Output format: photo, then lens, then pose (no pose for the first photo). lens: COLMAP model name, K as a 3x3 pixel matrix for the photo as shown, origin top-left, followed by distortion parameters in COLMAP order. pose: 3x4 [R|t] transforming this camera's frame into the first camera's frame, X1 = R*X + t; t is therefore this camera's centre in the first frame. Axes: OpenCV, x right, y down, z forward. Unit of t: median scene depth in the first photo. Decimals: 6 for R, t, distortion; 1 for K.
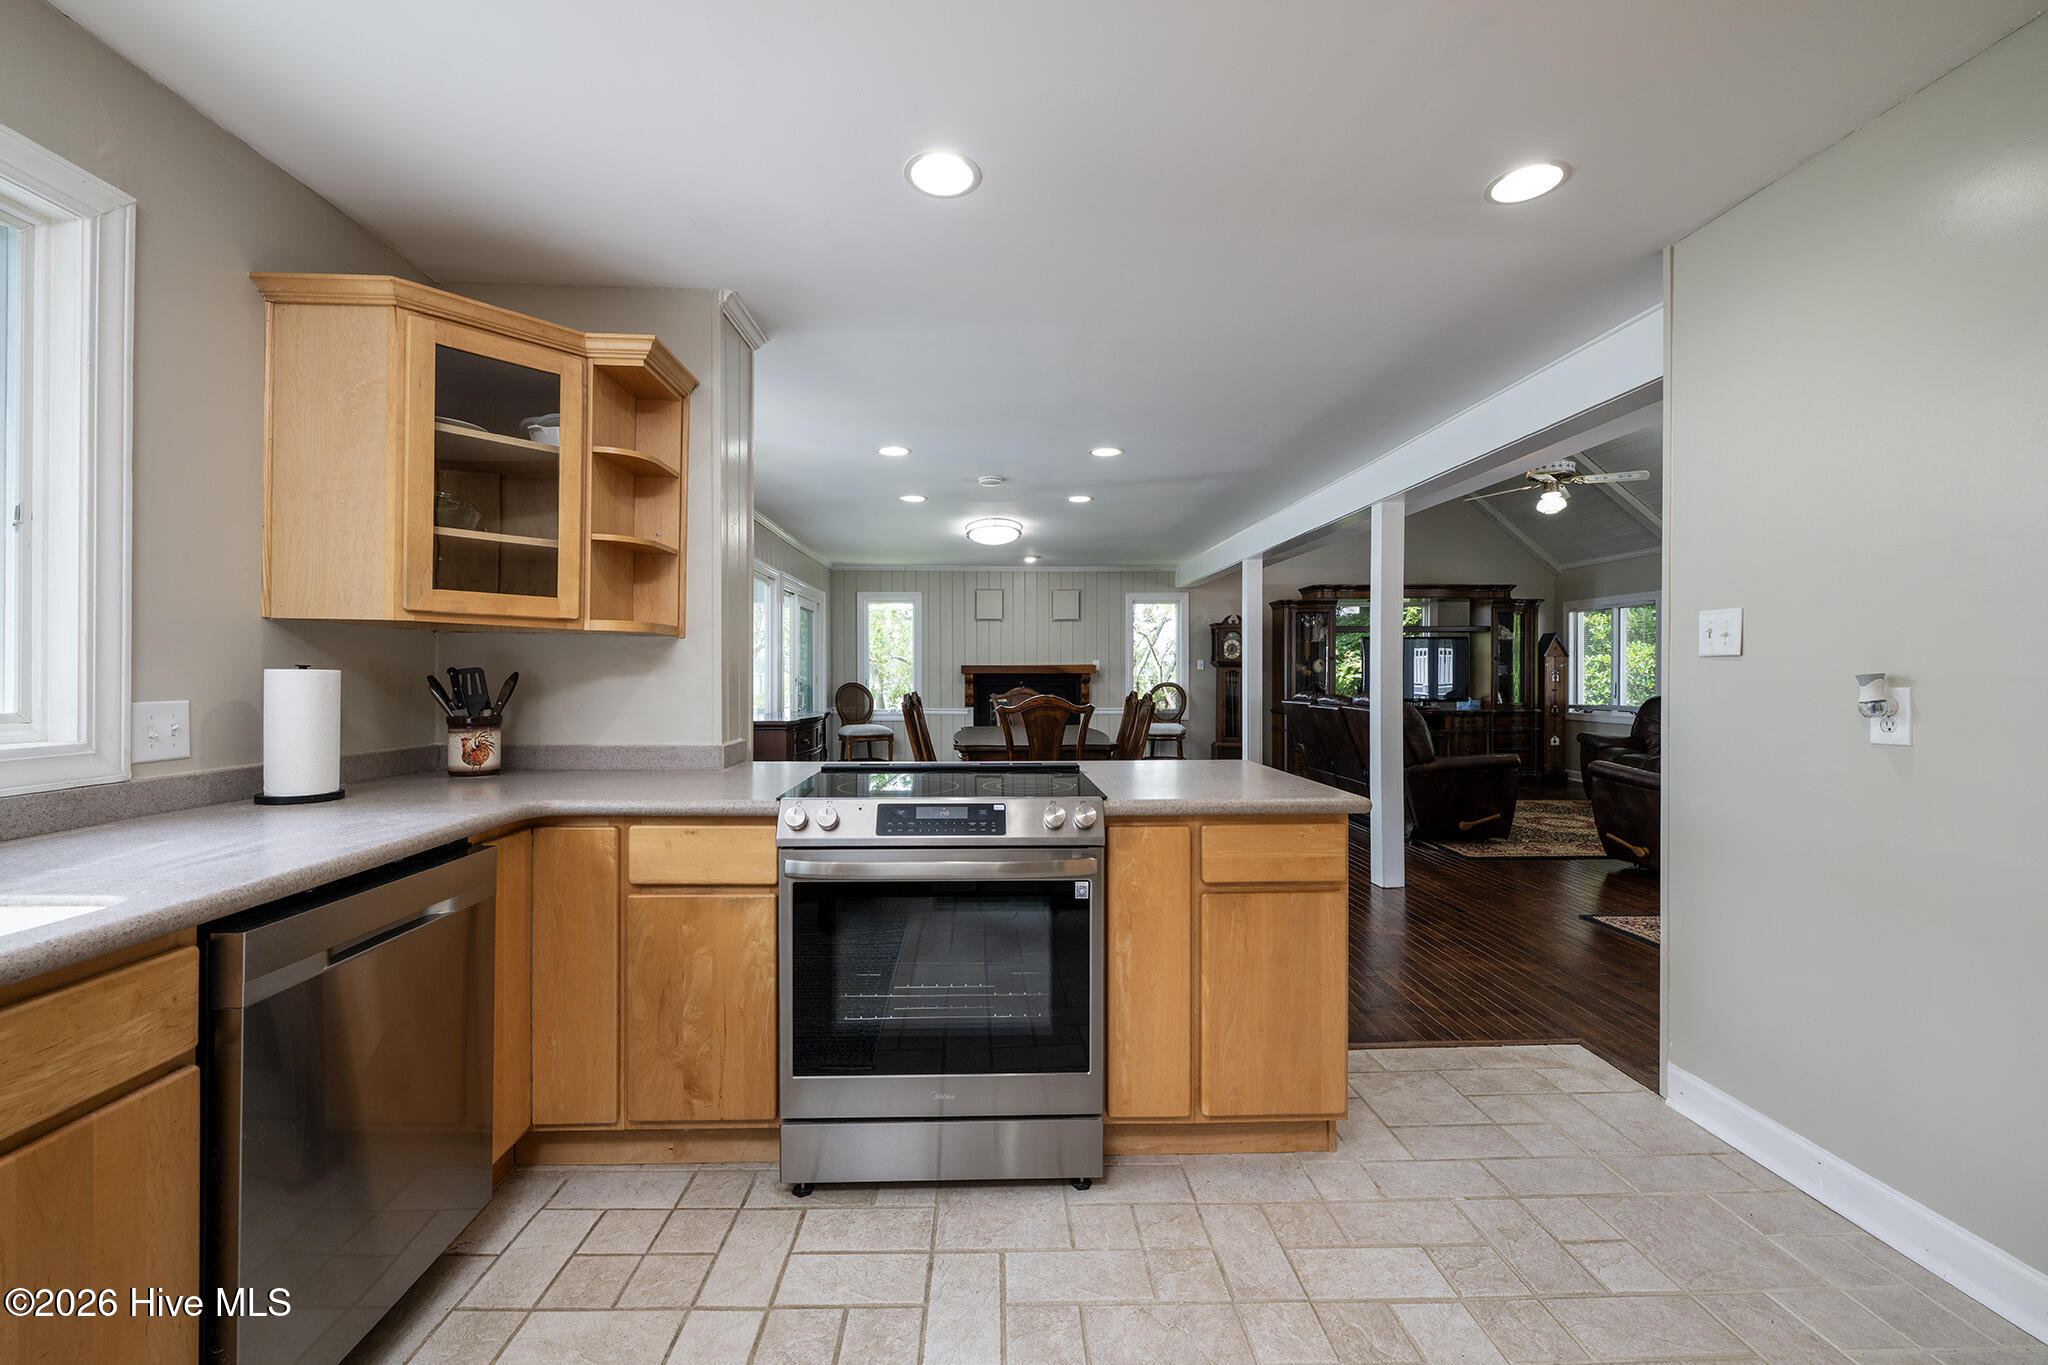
lens RADIAL K [[828.1, 0, 1014.7], [0, 828.1, 691.7], [0, 0, 1]] dist [0.006375, -0.000629]
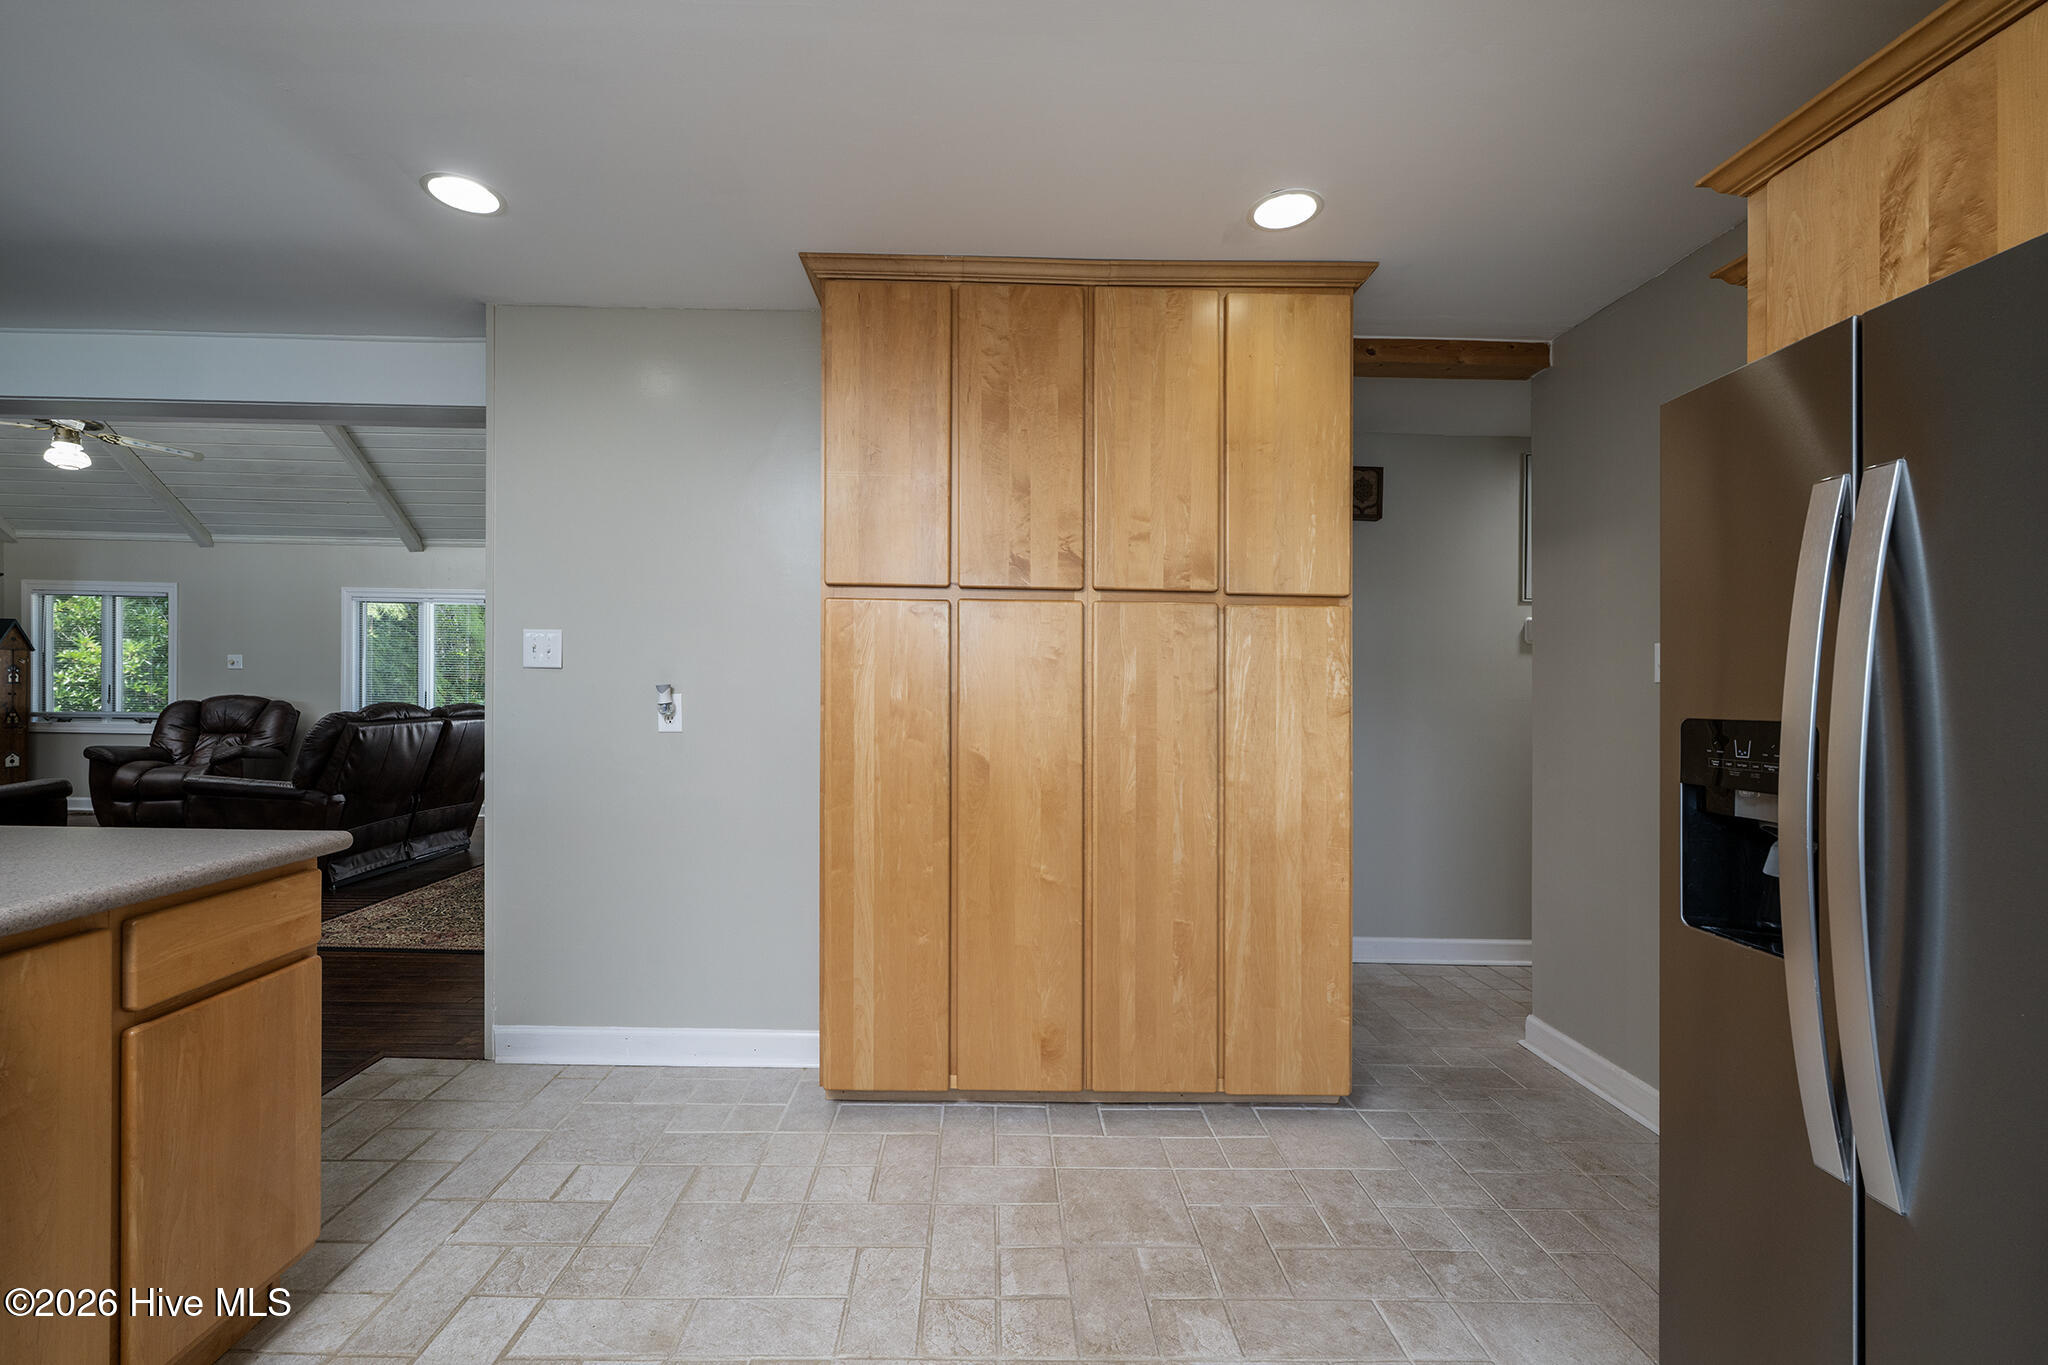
lens RADIAL K [[828.1, 0, 991.9], [0, 828.1, 688.1], [0, 0, 1]] dist [0.006375, -0.000629]
pose [[0.025592, 0.004235, 0.999664, -0.371577], [0.002144, 0.999988, -0.004292, -0.007672], [-0.999670, 0.002253, 0.025582, 0.335115]]
